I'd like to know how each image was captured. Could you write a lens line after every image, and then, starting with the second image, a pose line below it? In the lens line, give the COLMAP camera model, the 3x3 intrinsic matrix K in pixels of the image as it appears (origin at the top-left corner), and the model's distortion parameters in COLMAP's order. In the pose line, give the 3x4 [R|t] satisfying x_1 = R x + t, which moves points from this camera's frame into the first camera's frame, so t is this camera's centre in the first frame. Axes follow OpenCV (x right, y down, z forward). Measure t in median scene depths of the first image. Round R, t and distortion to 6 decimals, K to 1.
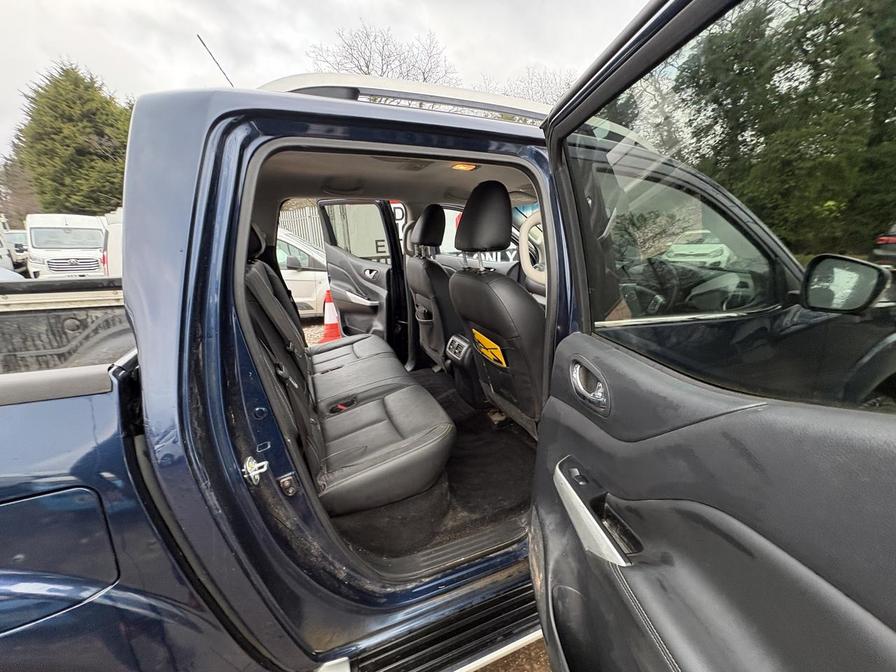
lens RADIAL K [[355.6, 0, 450.2], [0, 355.6, 337.7], [0, 0, 1]] dist [-0.000295, -0.000187]
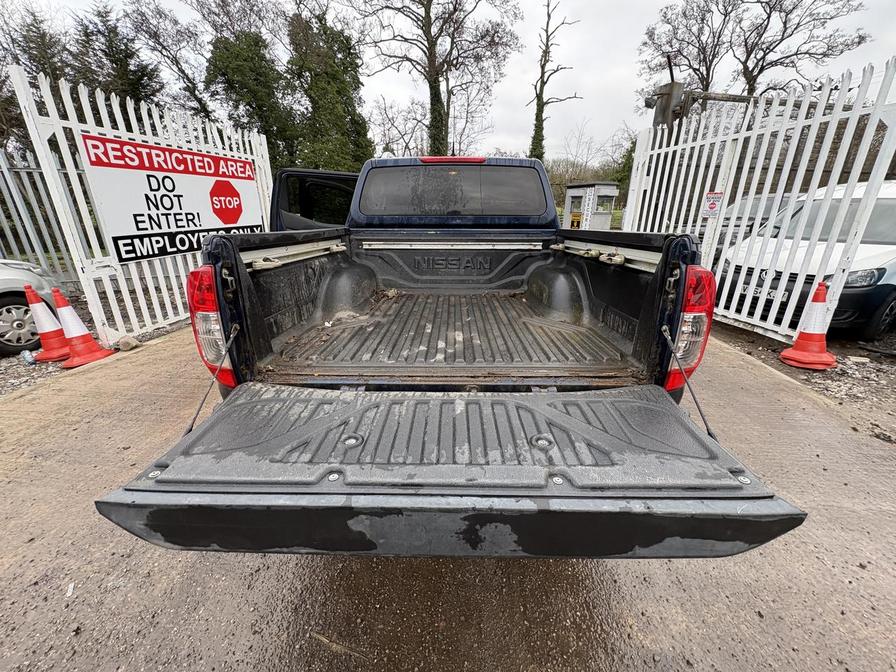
lens RADIAL K [[355.6, 0, 448.5], [0, 355.6, 336.6], [0, 0, 1]] dist [-0.000295, -0.000187]
pose [[0.396392, -0.284600, 0.872855, -2.796154], [0.260641, 0.946505, 0.190248, 0.076639], [-0.880306, 0.152089, 0.449366, 0.221147]]
